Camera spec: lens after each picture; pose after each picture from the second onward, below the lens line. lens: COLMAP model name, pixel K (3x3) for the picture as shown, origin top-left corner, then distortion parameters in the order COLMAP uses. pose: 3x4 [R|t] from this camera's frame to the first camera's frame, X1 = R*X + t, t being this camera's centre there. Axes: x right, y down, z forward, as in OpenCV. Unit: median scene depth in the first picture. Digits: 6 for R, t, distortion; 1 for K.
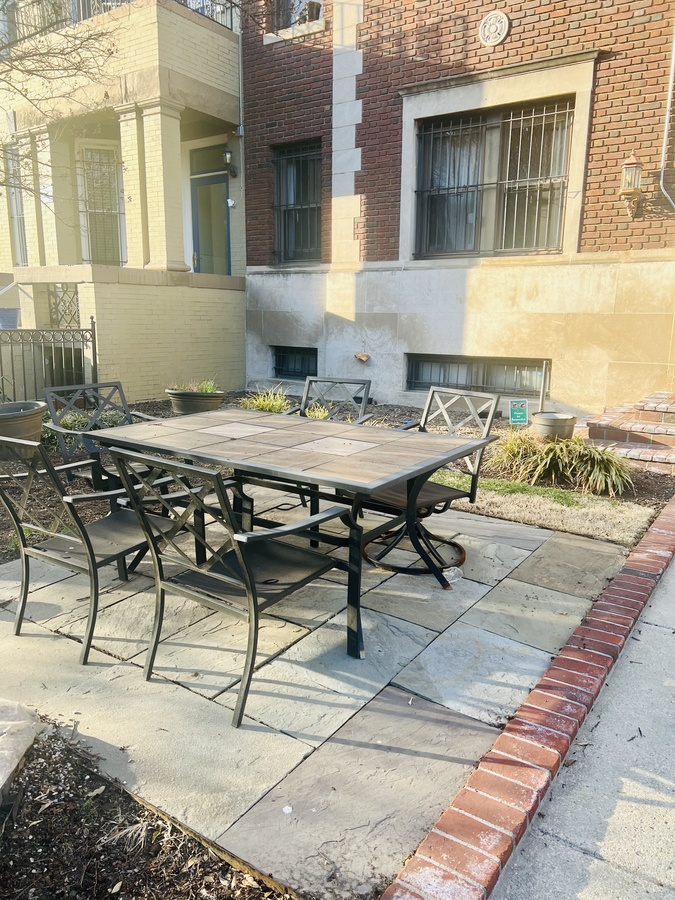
lens RADIAL K [[675.3, 0, 339.9], [0, 675.3, 455.2], [0, 0, 1]] dist [0.058436, -0.074261]
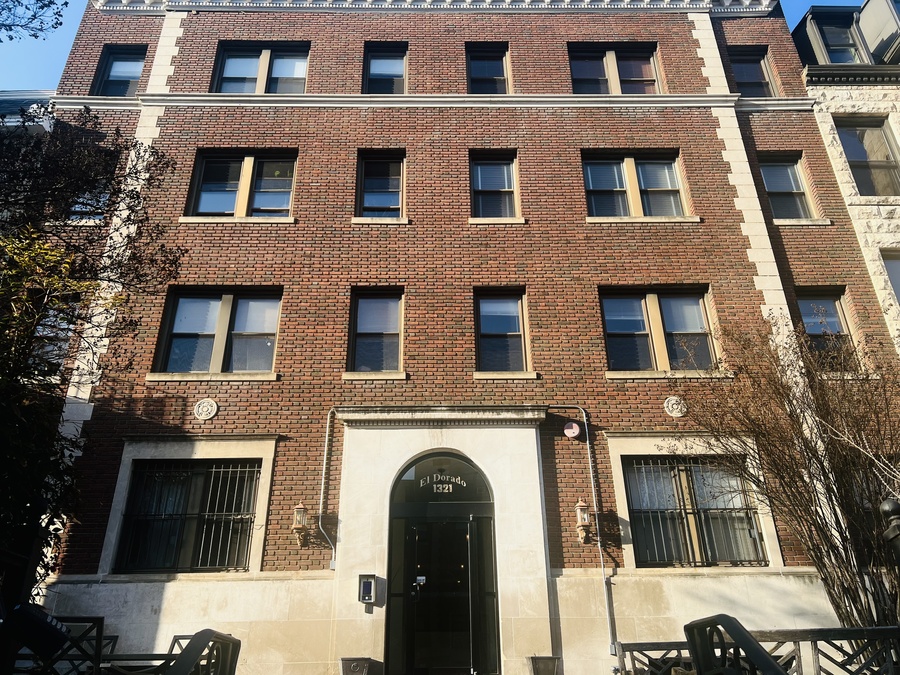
lens RADIAL K [[675.3, 0, 448.9], [0, 675.3, 339.9], [0, 0, 1]] dist [0.058436, -0.074261]
pose [[0.813119, 0.246079, 0.527525, -0.142557], [0.142858, 0.794171, -0.590663, 0.160887], [-0.564295, 0.555641, 0.610602, -0.216331]]
